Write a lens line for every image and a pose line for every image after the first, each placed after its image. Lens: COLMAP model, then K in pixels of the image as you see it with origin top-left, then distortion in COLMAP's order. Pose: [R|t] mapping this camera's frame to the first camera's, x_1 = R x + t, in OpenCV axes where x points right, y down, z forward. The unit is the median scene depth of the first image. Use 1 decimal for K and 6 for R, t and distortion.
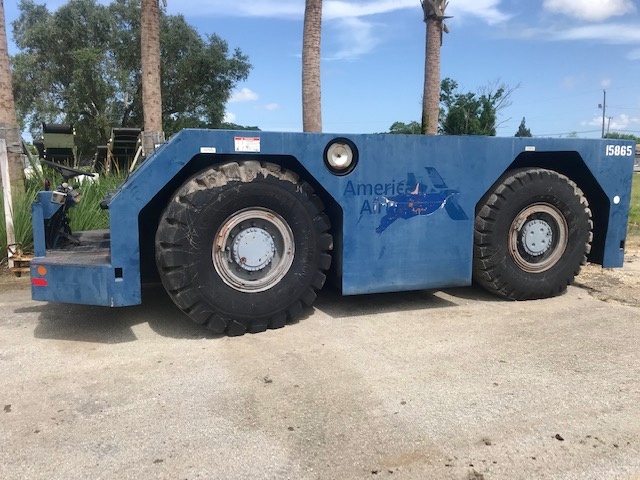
lens RADIAL K [[560.5, 0, 317.6], [0, 560.5, 241.5], [0, 0, 1]] dist [0.018059, -0.002995]
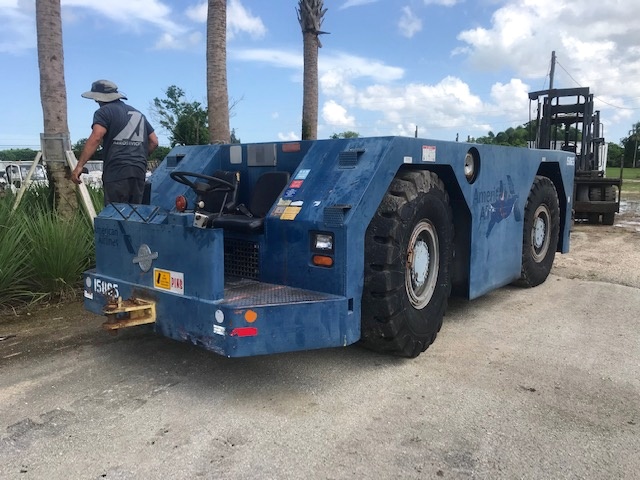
lens RADIAL K [[560.5, 0, 320.6], [0, 560.5, 237.8], [0, 0, 1]] dist [0.018059, -0.002995]
pose [[0.837441, -0.069692, 0.542066, -0.755280], [0.080834, 0.996722, 0.003265, -0.045323], [-0.540517, 0.041083, 0.840330, 0.283928]]
